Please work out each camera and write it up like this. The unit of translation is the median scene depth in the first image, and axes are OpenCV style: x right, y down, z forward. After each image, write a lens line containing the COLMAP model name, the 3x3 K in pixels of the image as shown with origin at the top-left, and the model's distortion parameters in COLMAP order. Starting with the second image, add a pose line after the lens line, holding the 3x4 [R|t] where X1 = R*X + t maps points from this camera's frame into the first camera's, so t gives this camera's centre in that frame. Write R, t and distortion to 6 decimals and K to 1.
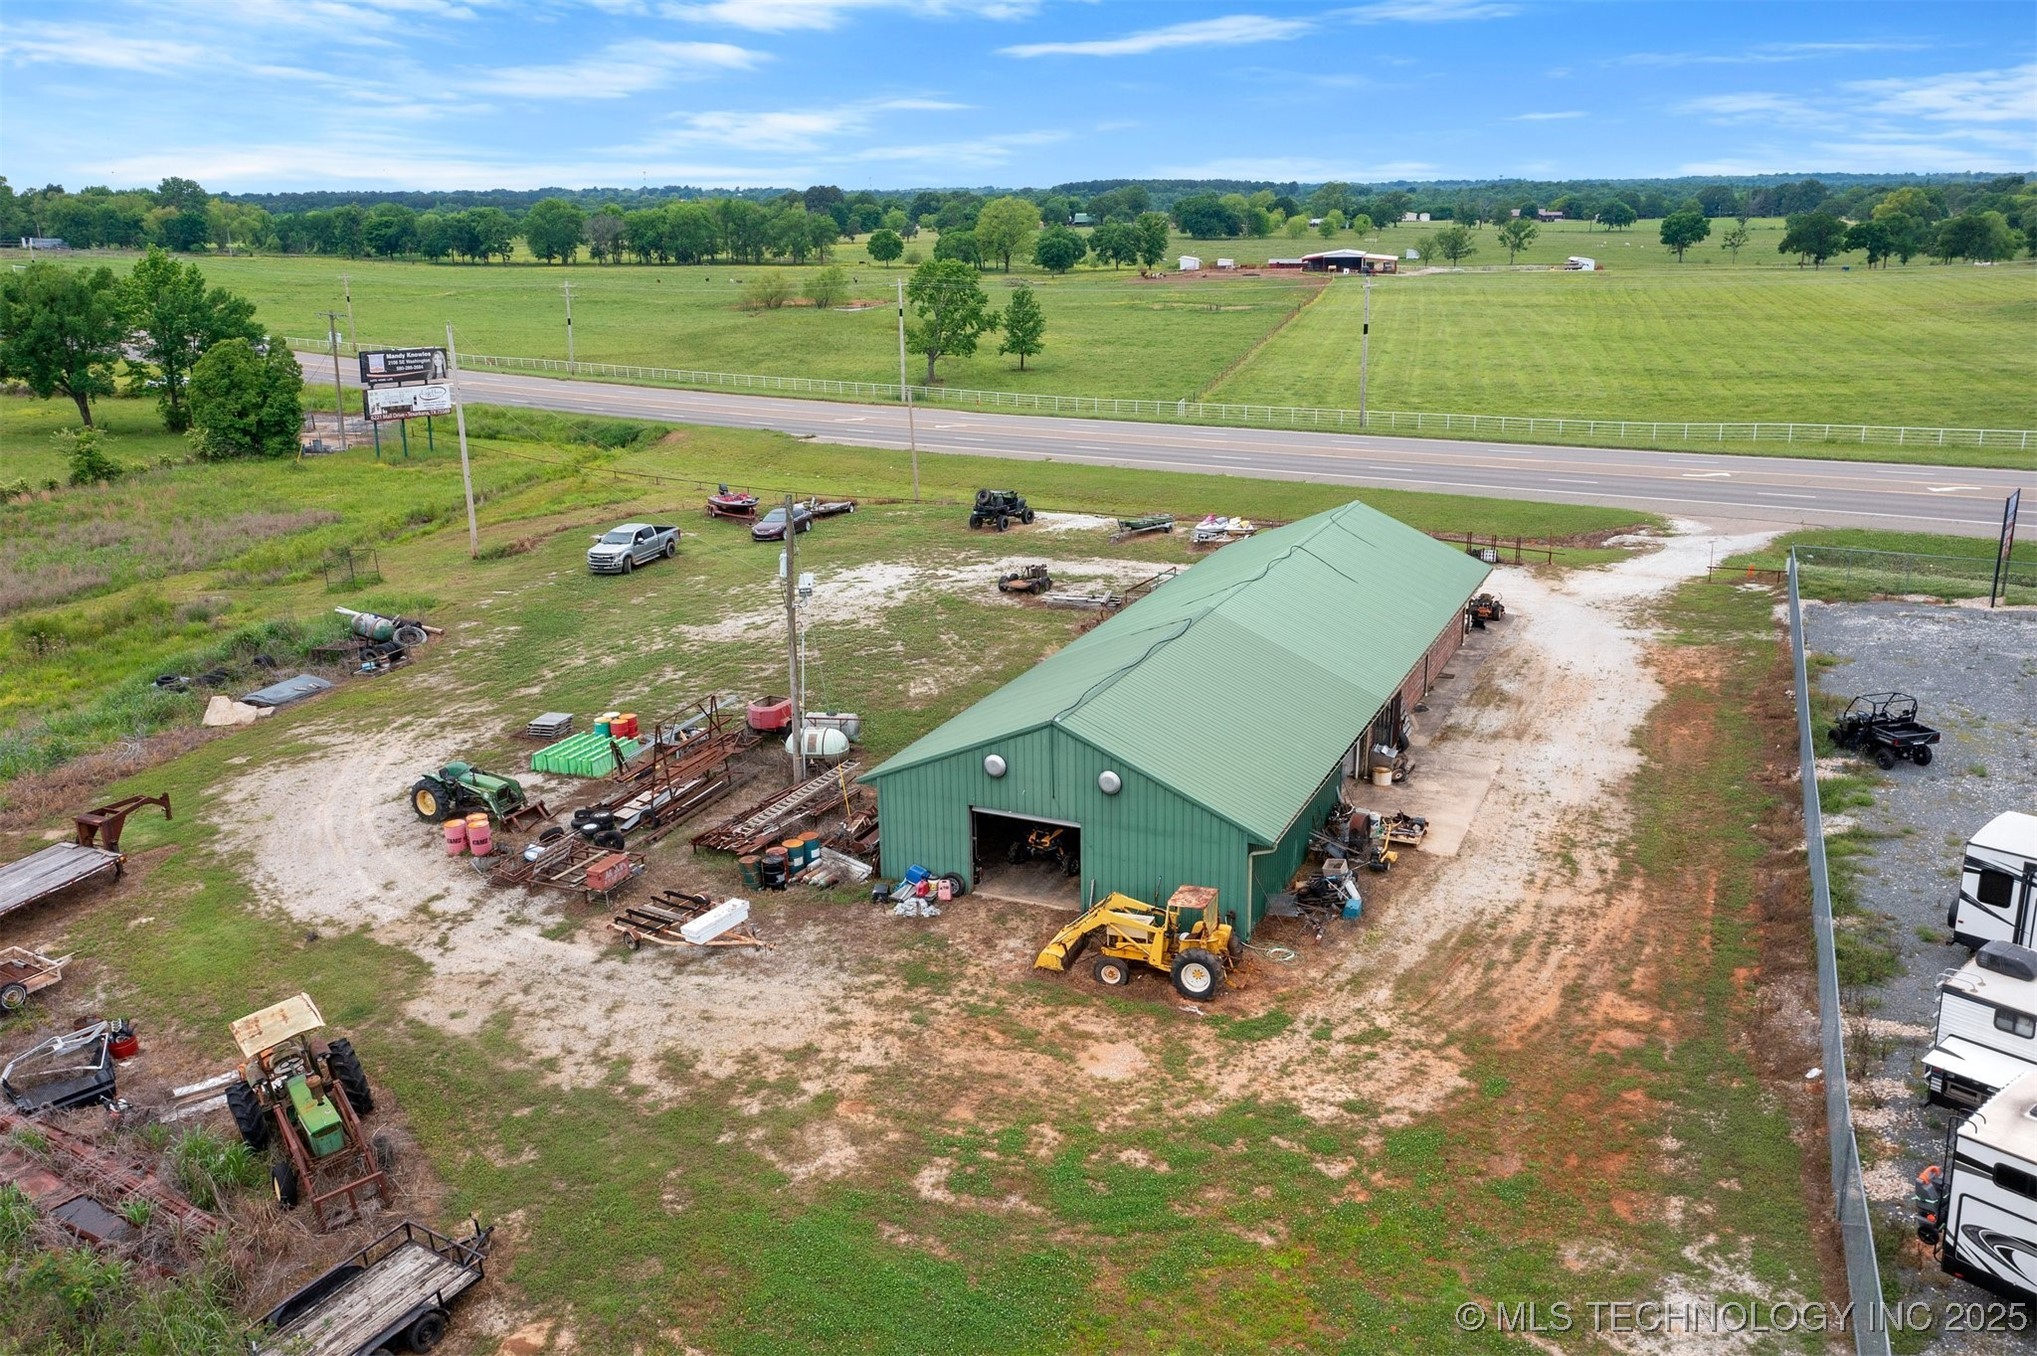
lens RADIAL K [[1629.6, 0, 1018.5], [0, 1629.6, 678.0], [0, 0, 1]] dist [-0.003430, 0.009045]
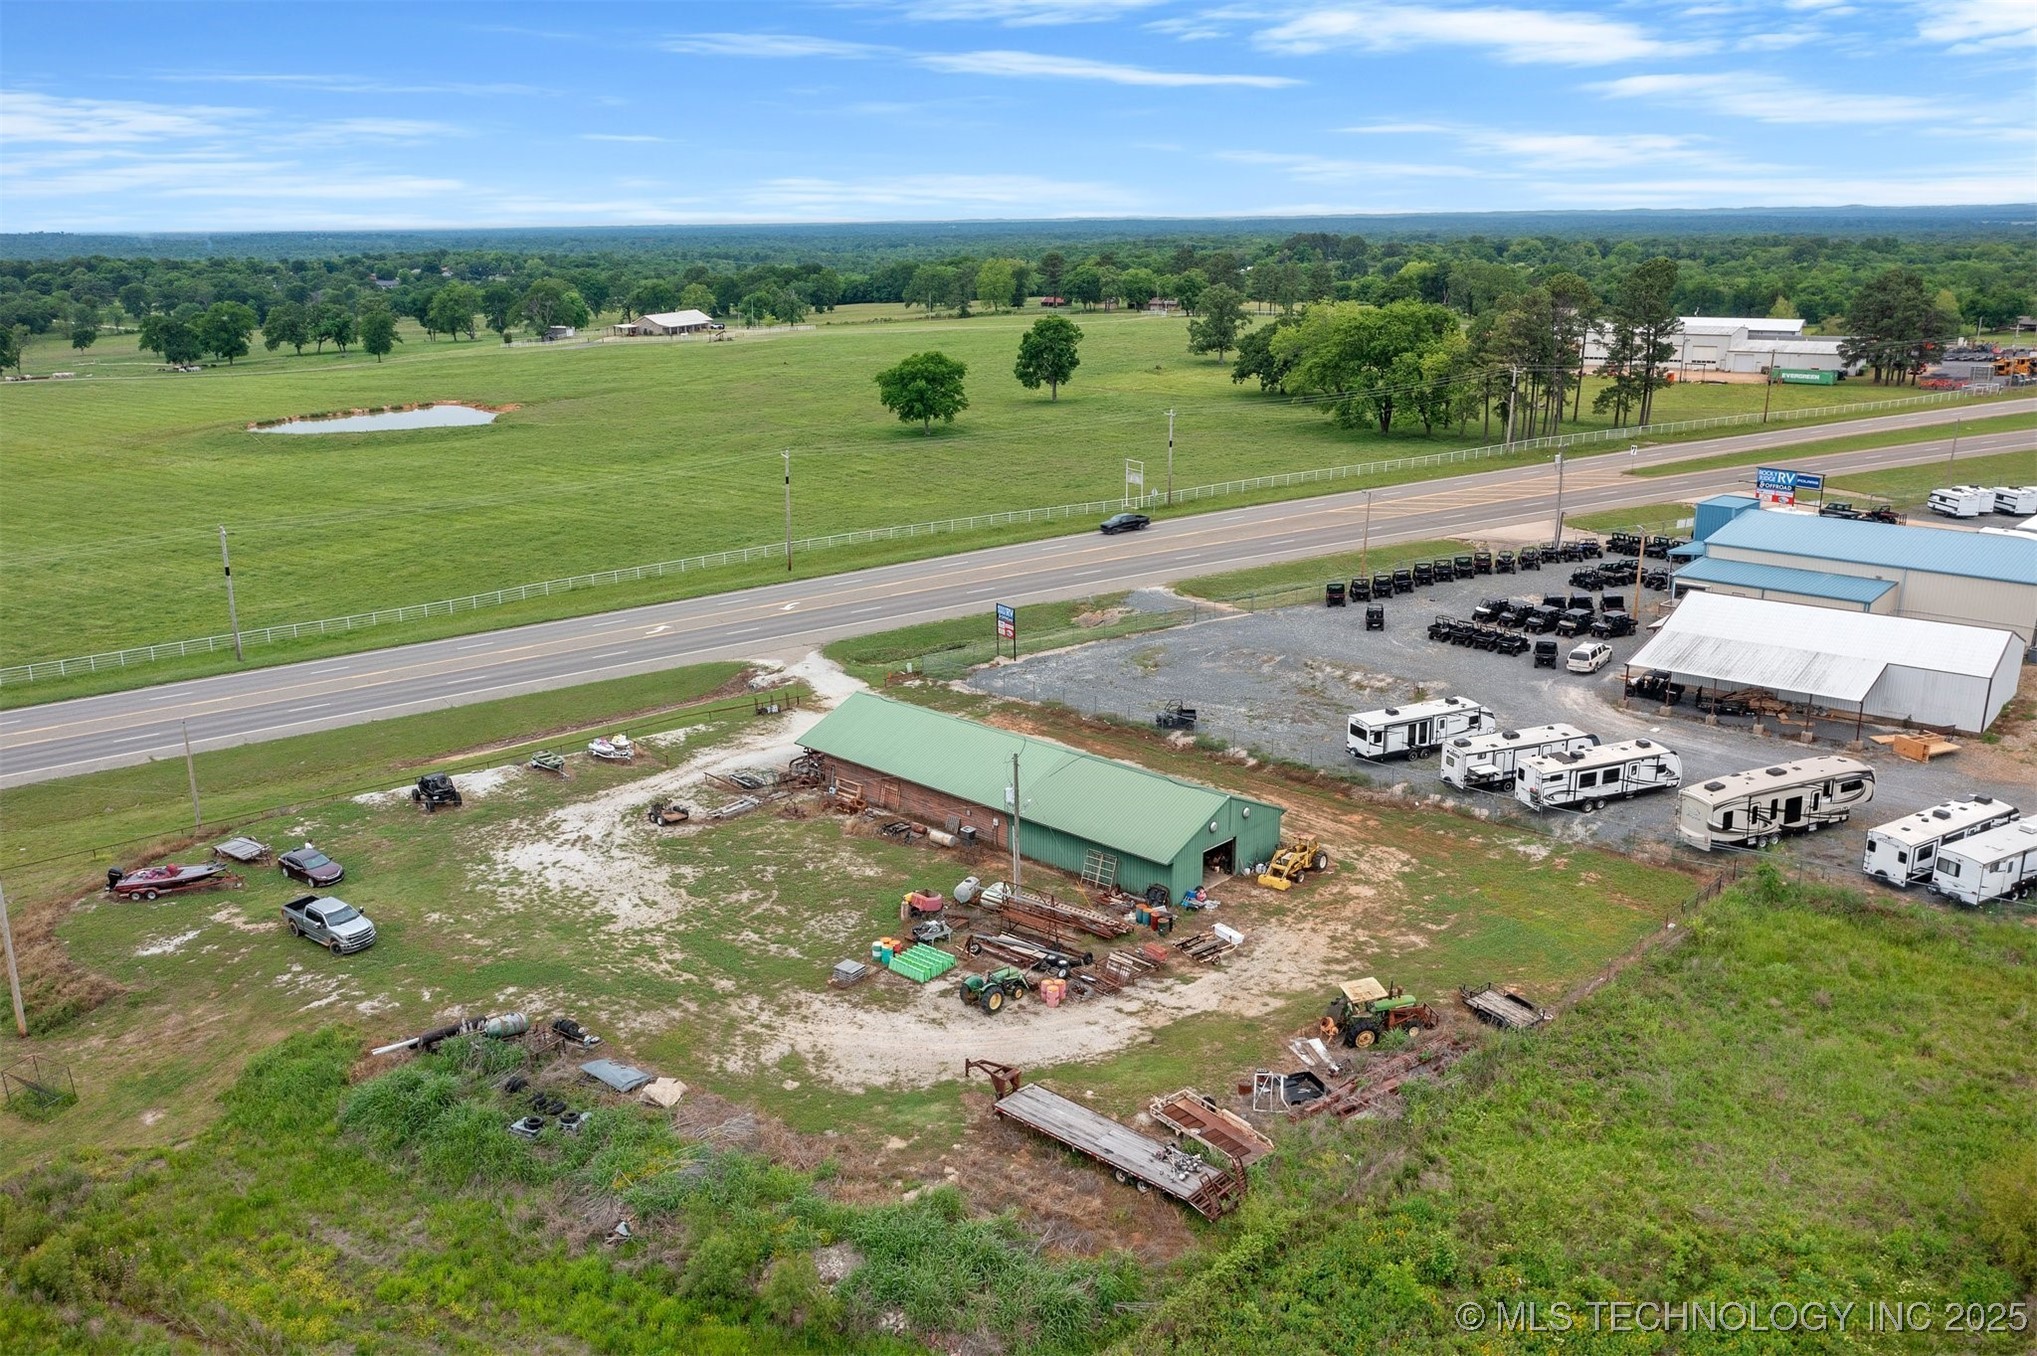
lens RADIAL K [[1629.6, 0, 1018.5], [0, 1629.6, 678.0], [0, 0, 1]] dist [-0.003430, 0.009045]
pose [[0.320665, -0.247953, 0.914163, -2.041775], [0.273009, 0.948365, 0.161465, -0.560282], [-0.906995, 0.197798, 0.371800, 0.373774]]
